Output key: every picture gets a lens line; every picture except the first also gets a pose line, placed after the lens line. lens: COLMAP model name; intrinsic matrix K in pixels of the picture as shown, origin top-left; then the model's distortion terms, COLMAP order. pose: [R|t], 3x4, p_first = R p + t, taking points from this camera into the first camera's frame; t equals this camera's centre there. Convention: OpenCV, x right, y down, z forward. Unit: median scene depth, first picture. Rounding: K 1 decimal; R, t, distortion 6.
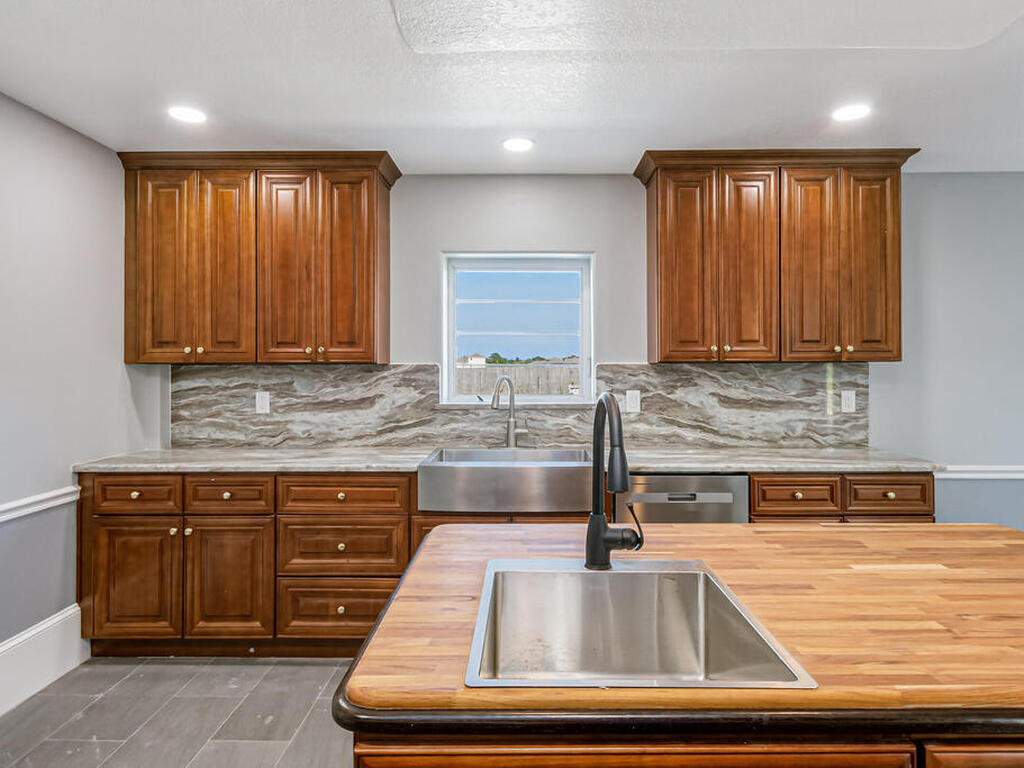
lens RADIAL K [[593.7, 0, 506.0], [0, 593.7, 363.4], [0, 0, 1]] dist [0.001947, 0.006513]
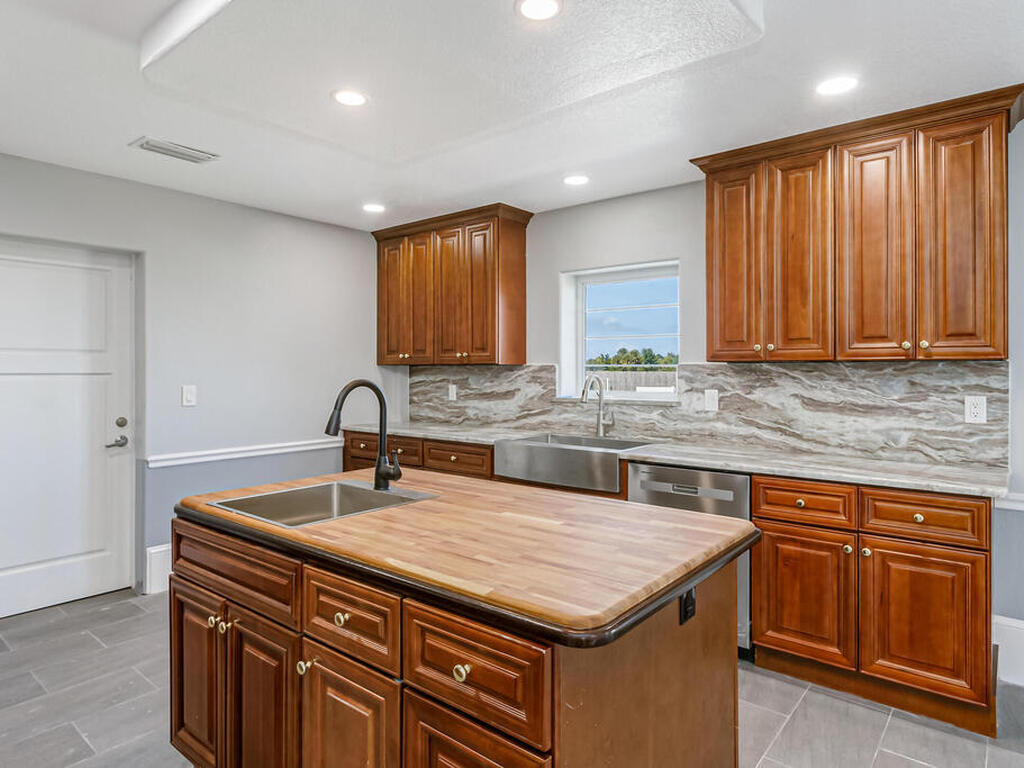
lens RADIAL K [[593.7, 0, 528.1], [0, 593.7, 371.3], [0, 0, 1]] dist [0.001947, 0.006513]
pose [[0.794266, 0.003251, -0.607561, 0.585101], [0.000329, 0.999983, 0.005781, 0.007633], [0.607570, -0.004792, 0.794252, -0.006189]]
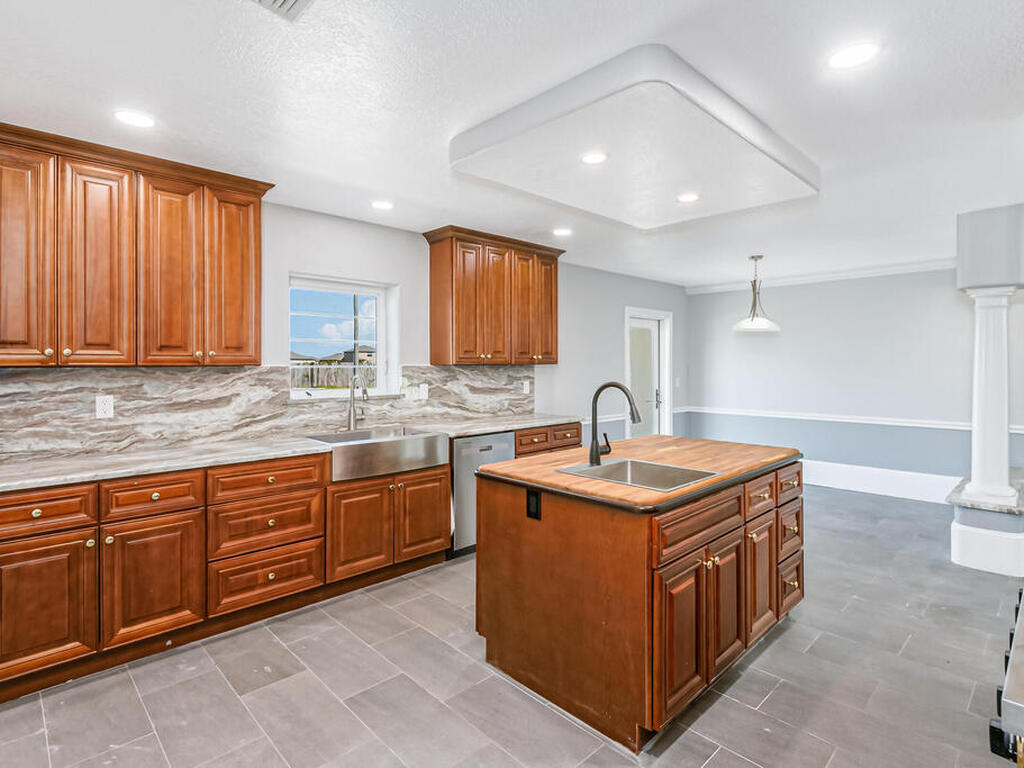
lens RADIAL K [[545.2, 0, 511.1], [0, 545.2, 359.1], [0, 0, 1]] dist [0.007478, 0.000099]
pose [[0.706575, 0.006744, 0.707606, -0.571386], [-0.007660, 0.999969, -0.001881, -0.013968], [-0.707597, -0.004091, 0.706604, -0.082136]]
